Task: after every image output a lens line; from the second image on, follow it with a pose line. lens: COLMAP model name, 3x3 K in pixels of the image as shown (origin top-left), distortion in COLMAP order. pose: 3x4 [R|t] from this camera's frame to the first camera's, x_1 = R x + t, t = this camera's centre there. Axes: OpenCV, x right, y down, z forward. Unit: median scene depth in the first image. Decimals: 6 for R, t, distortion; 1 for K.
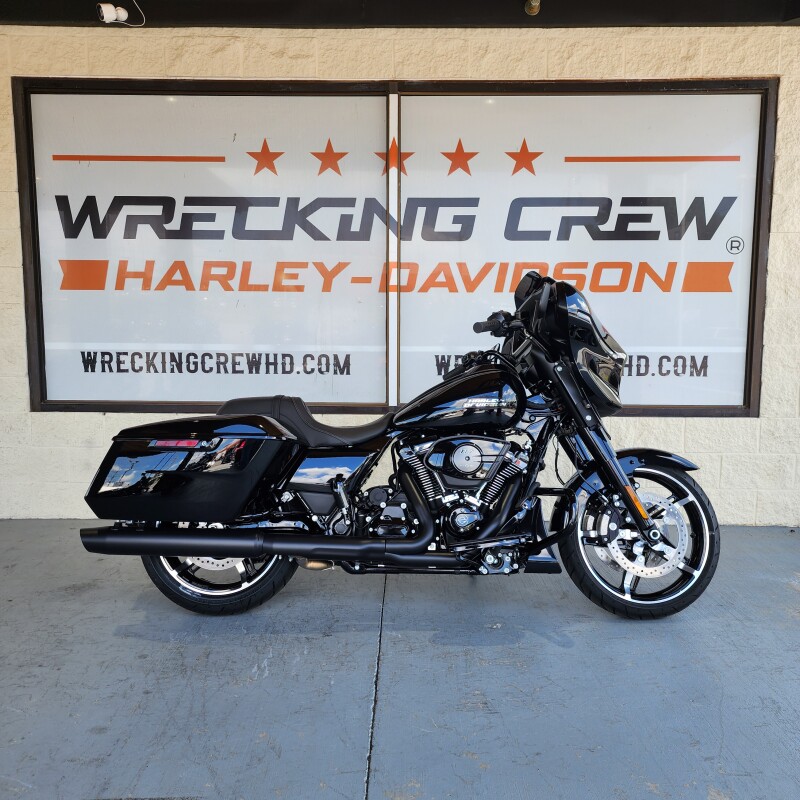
lens RADIAL K [[709.6, 0, 397.7], [0, 709.6, 405.3], [0, 0, 1]] dist [0.066374, -0.049767]
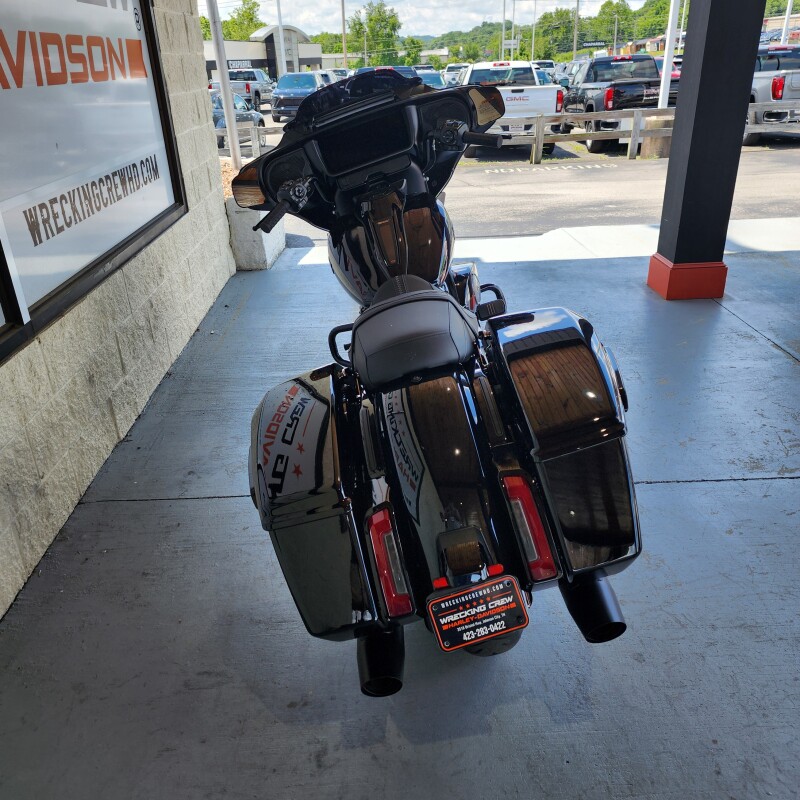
lens RADIAL K [[709.6, 0, 395.2], [0, 709.6, 396.6], [0, 0, 1]] dist [0.066374, -0.049767]
pose [[-0.043202, -0.429741, 0.901918, -0.550015], [0.141194, 0.891074, 0.431337, -0.148291], [-0.989039, 0.145980, 0.022181, 0.736244]]
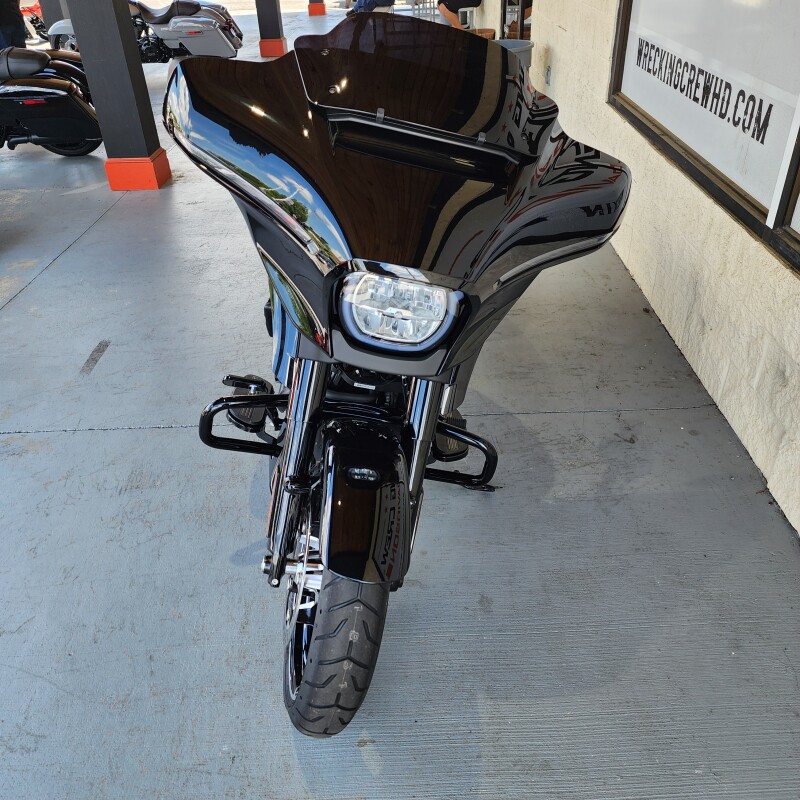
lens RADIAL K [[709.6, 0, 400.4], [0, 709.6, 393.1], [0, 0, 1]] dist [0.066374, -0.049767]
pose [[0.007492, 0.541597, -0.840605, 0.516940], [-0.069583, 0.838873, 0.539861, -0.168482], [0.997548, 0.054447, 0.043970, 0.728672]]
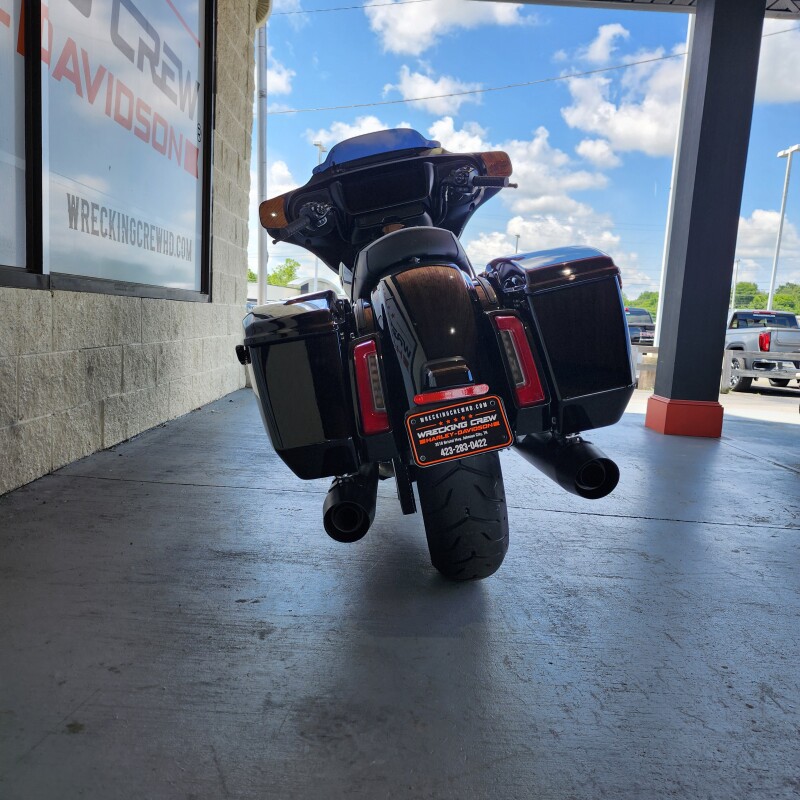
lens RADIAL K [[709.6, 0, 387.1], [0, 709.6, 400.7], [0, 0, 1]] dist [0.066374, -0.049767]
pose [[-0.004672, -0.122794, 0.992421, -0.601488], [0.047758, 0.991272, 0.122877, 0.044524], [-0.998848, 0.047970, 0.001233, 0.750671]]
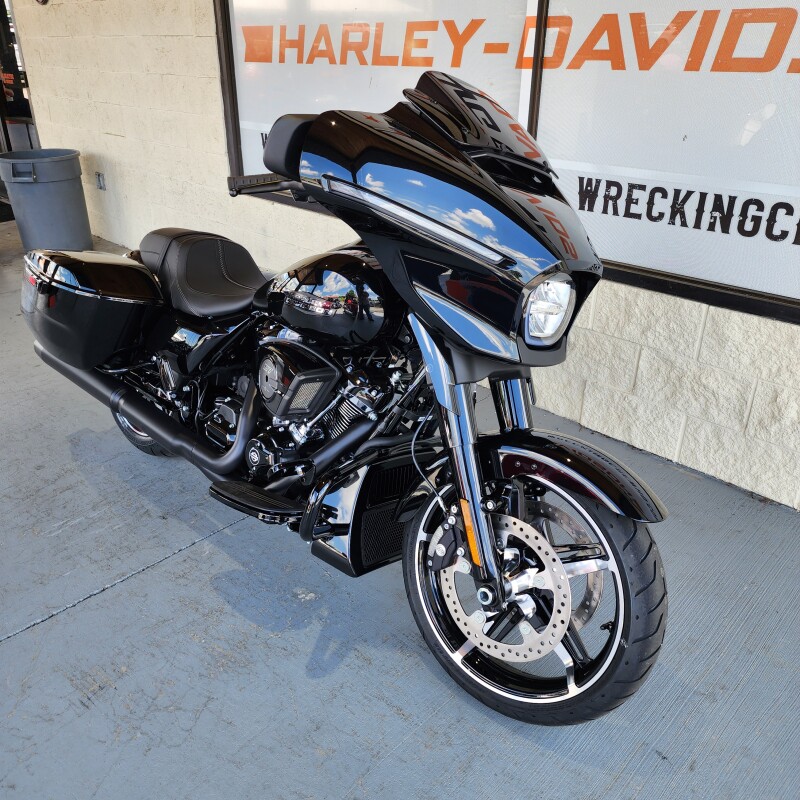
lens RADIAL K [[709.6, 0, 394.6], [0, 709.6, 397.4], [0, 0, 1]] dist [0.066374, -0.049767]
pose [[0.712590, 0.303988, -0.632303, 0.416521], [-0.075603, 0.929278, 0.361560, -0.110035], [0.697495, -0.209840, 0.685177, 0.404522]]
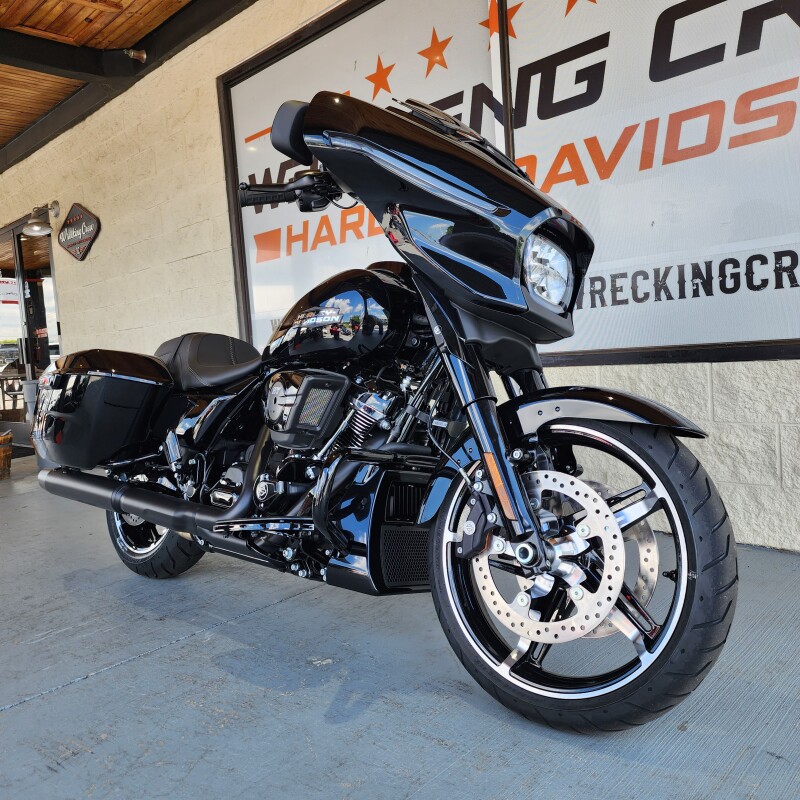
lens RADIAL K [[709.6, 0, 400.1], [0, 709.6, 395.5], [0, 0, 1]] dist [0.066374, -0.049767]
pose [[0.719910, -0.008953, -0.694010, 0.432746], [-0.001758, 0.999890, -0.014722, 0.053384], [0.694065, 0.011819, 0.719815, 0.395093]]
